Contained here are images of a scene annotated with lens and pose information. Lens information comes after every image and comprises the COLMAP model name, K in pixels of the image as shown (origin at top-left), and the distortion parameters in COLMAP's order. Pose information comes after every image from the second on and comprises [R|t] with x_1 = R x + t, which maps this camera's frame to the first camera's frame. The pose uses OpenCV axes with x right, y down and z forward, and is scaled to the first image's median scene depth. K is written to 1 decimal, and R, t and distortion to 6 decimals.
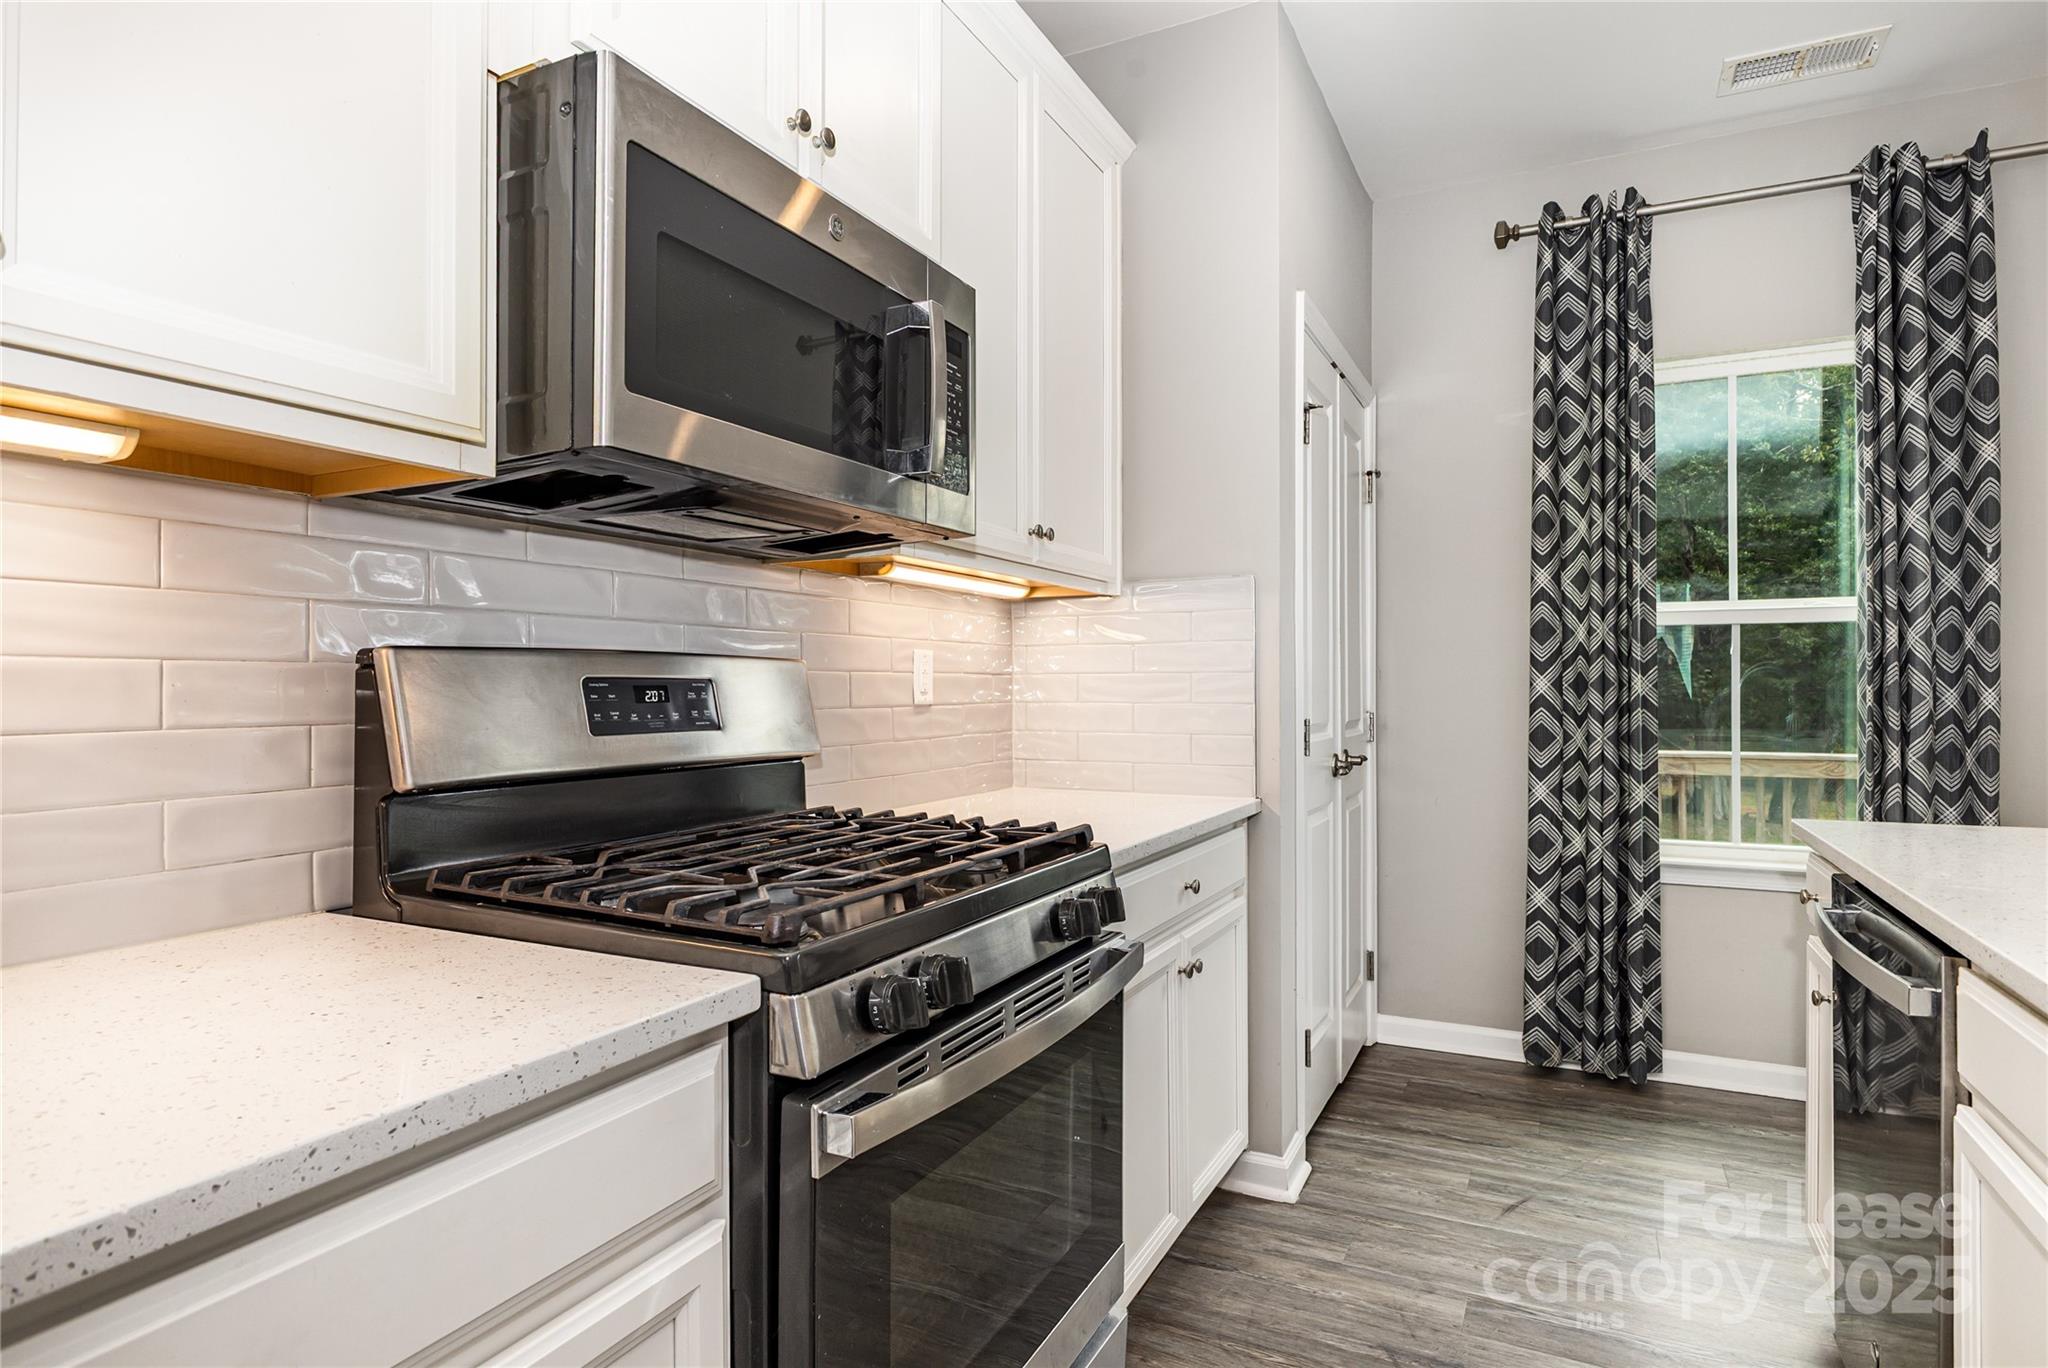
lens RADIAL K [[1081.4, 0, 1024.0], [0, 1081.4, 684.0], [0, 0, 1]] dist [-0.015161, -0.001031]
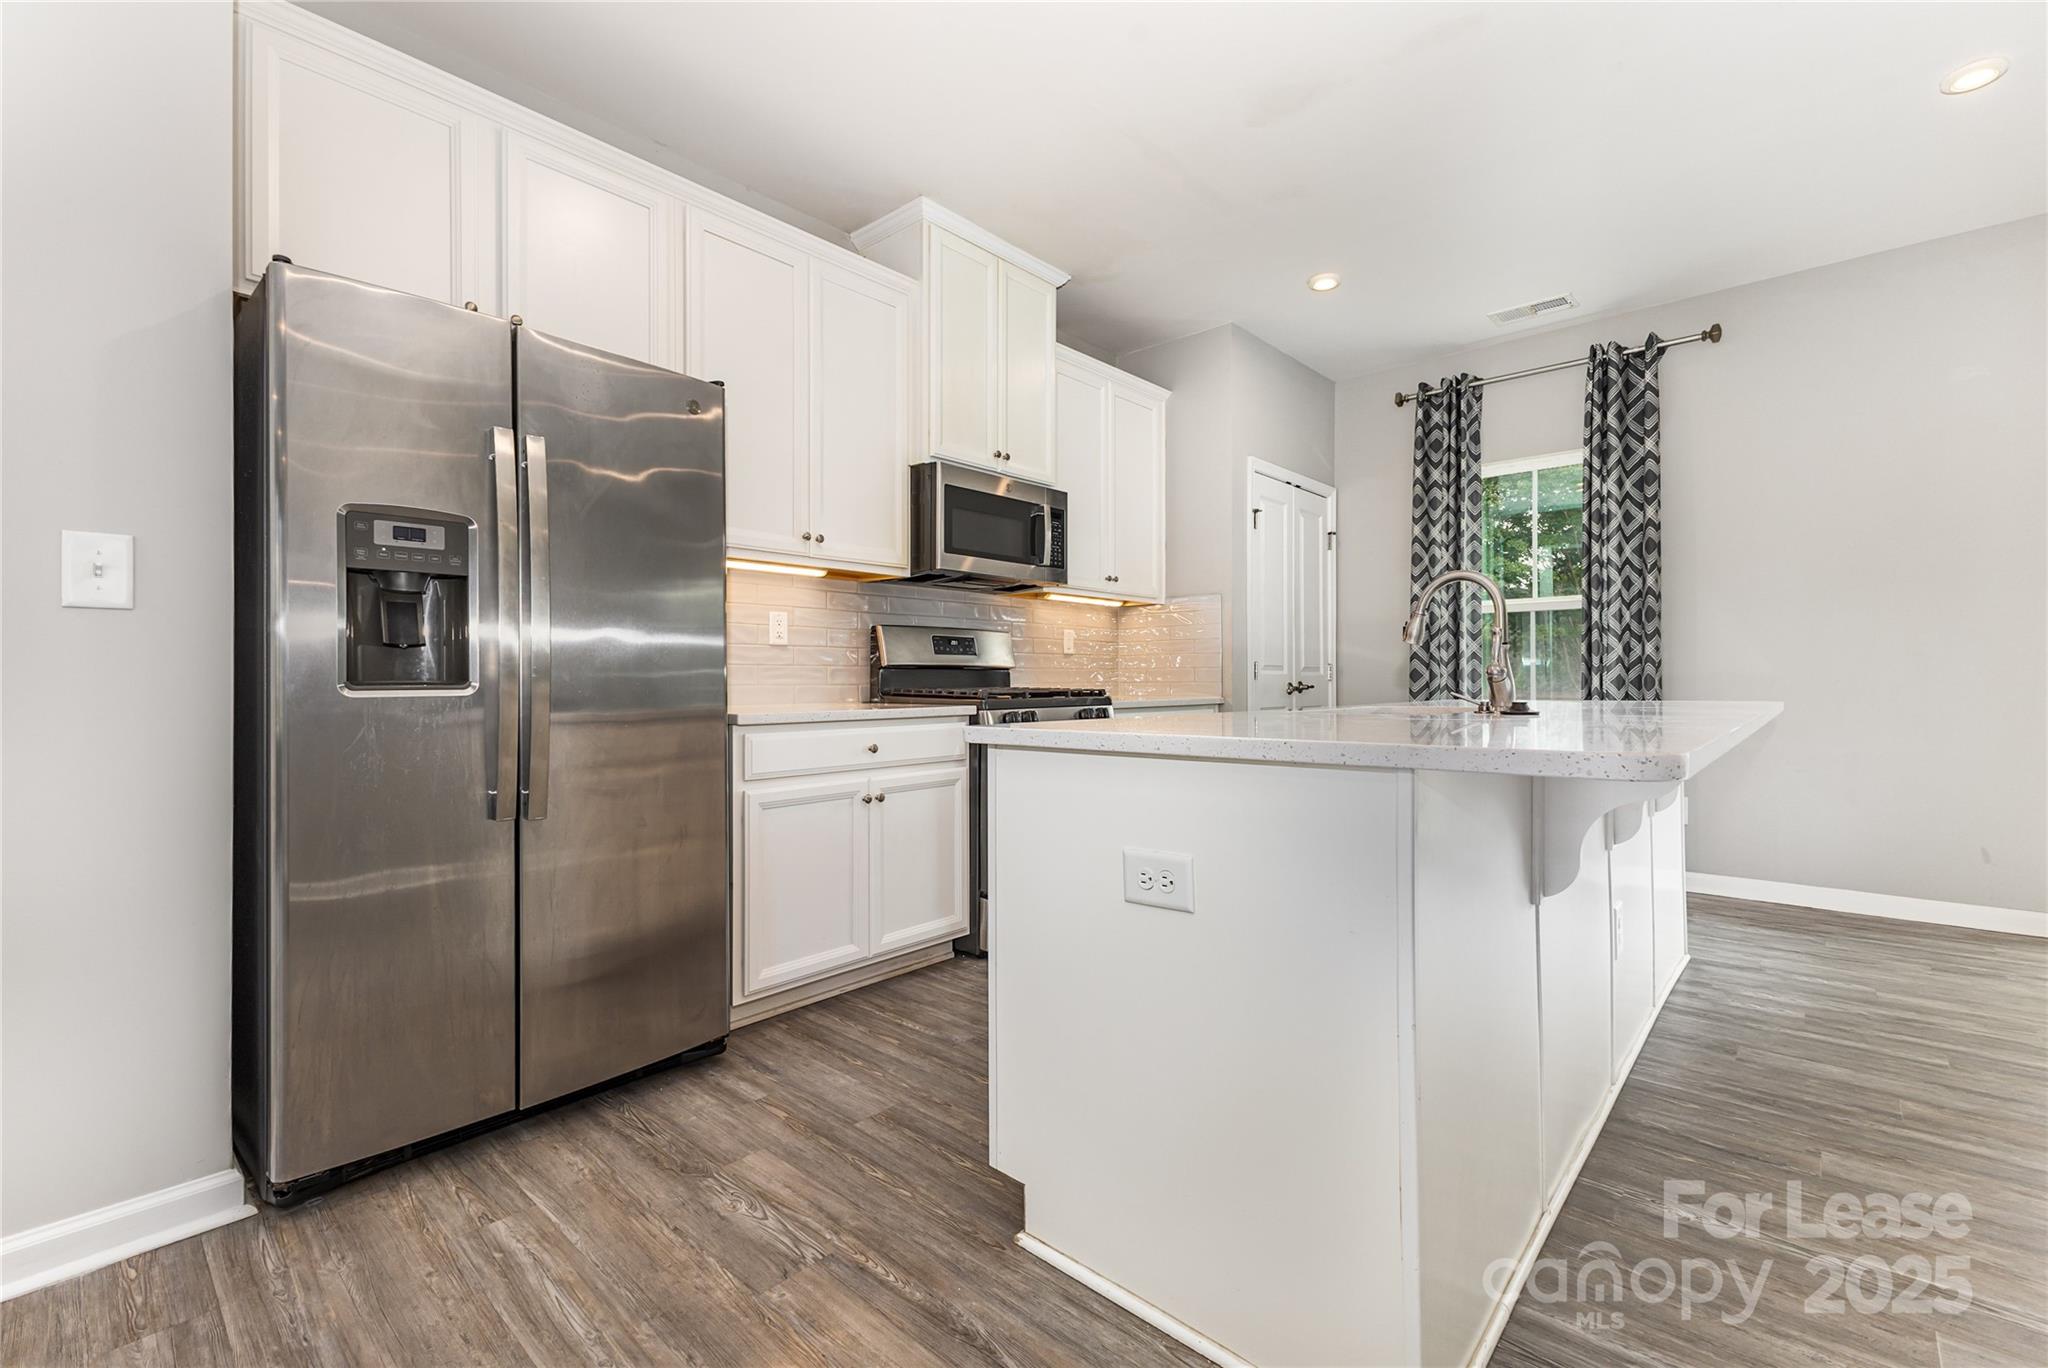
lens RADIAL K [[879.1, 0, 1029.1], [0, 879.1, 679.2], [0, 0, 1]] dist [0.009039, -0.000122]
pose [[0.965297, -0.000990, -0.261154, 0.270772], [0.001629, 0.999996, 0.002230, 0.059007], [0.261150, -0.002578, 0.965295, -0.712399]]
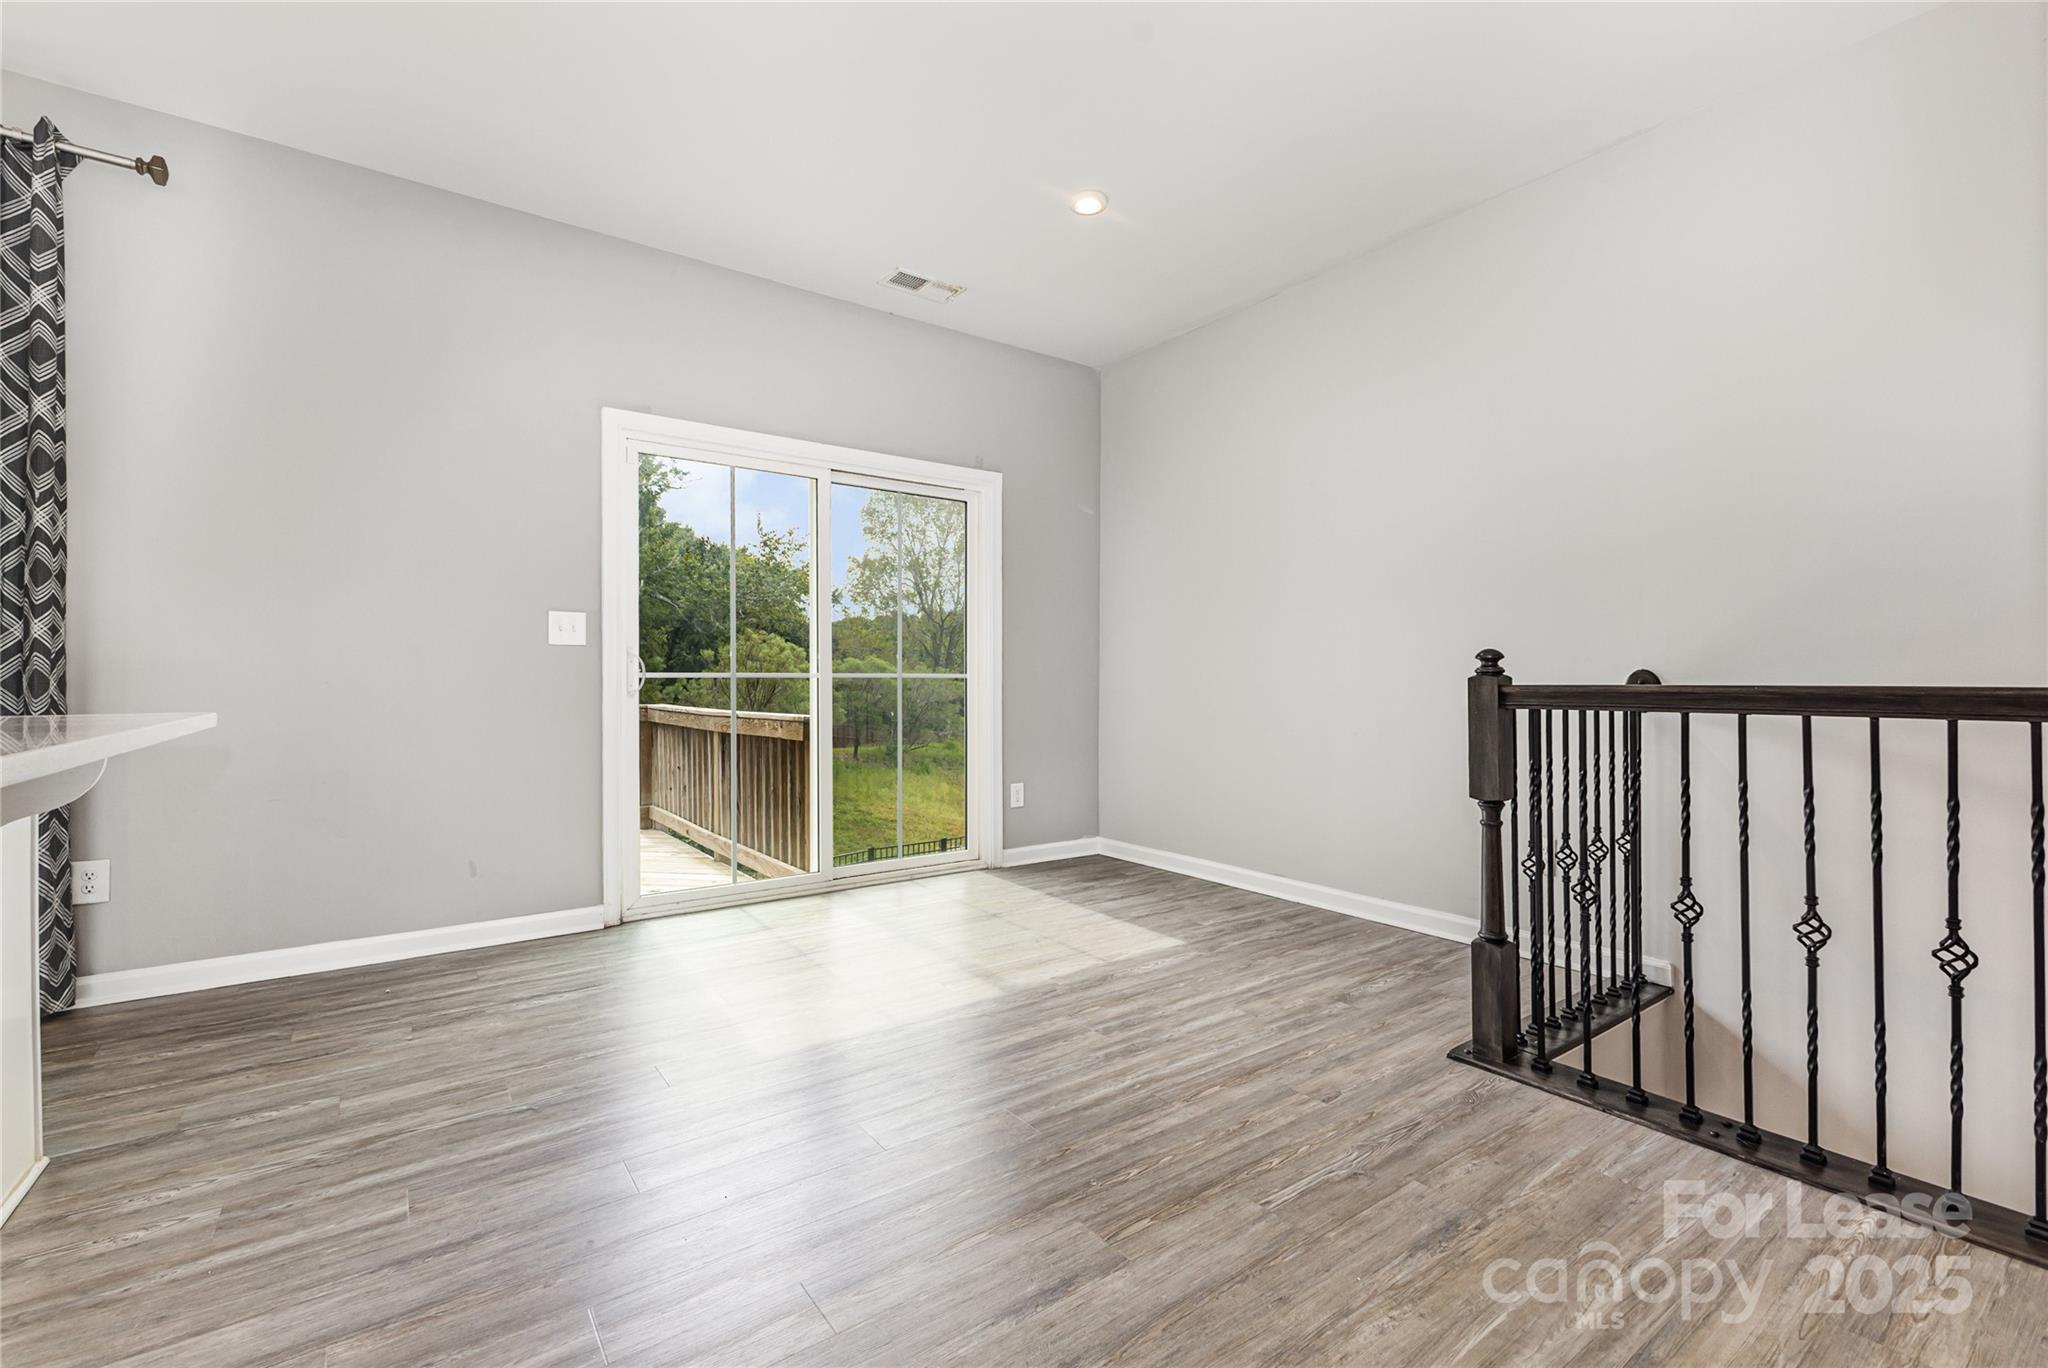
lens RADIAL K [[892.3, 0, 1034.1], [0, 892.3, 676.8], [0, 0, 1]] dist [0.001358, -0.000364]
pose [[0.450521, 0.007678, 0.892733, 0.531508], [-0.001486, 0.999968, -0.007850, 0.067825], [-0.892765, 0.002210, 0.450518, -0.338223]]
